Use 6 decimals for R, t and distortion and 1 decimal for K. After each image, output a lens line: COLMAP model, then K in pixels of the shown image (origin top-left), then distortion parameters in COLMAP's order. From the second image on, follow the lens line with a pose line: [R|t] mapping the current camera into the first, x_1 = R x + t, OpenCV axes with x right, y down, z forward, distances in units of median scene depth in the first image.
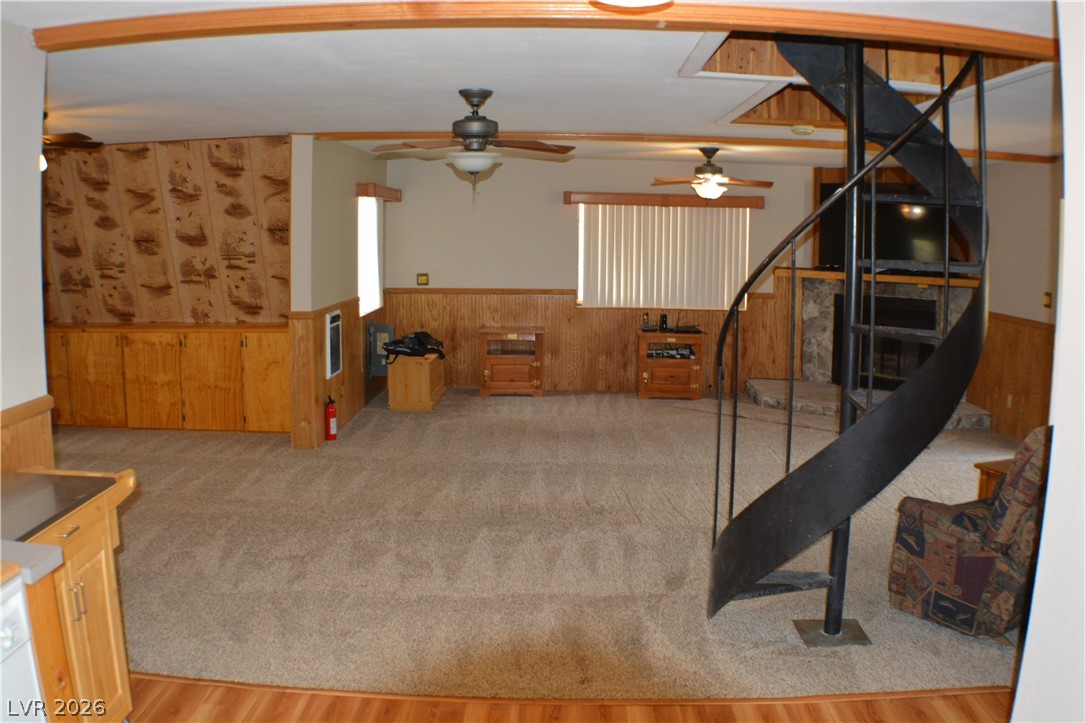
lens RADIAL K [[982.3, 0, 537.9], [0, 982.3, 362.4], [0, 0, 1]] dist [-0.299295, 0.000000]
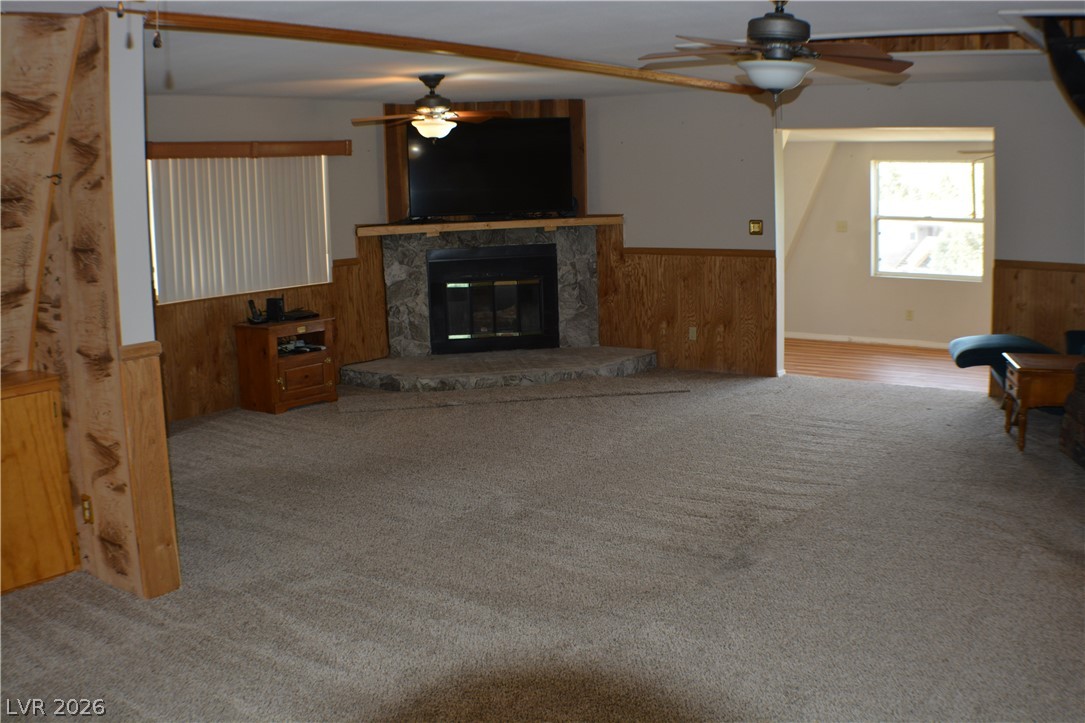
lens RADIAL K [[1080.8, 0, 540.3], [0, 1080.8, 368.8], [0, 0, 1]] dist [-0.280335, 0.000000]
pose [[0.565814, -0.161568, 0.808548, -0.537301], [0.141672, 0.985080, 0.097704, -0.058495], [-0.812271, 0.059266, 0.580262, 0.451718]]
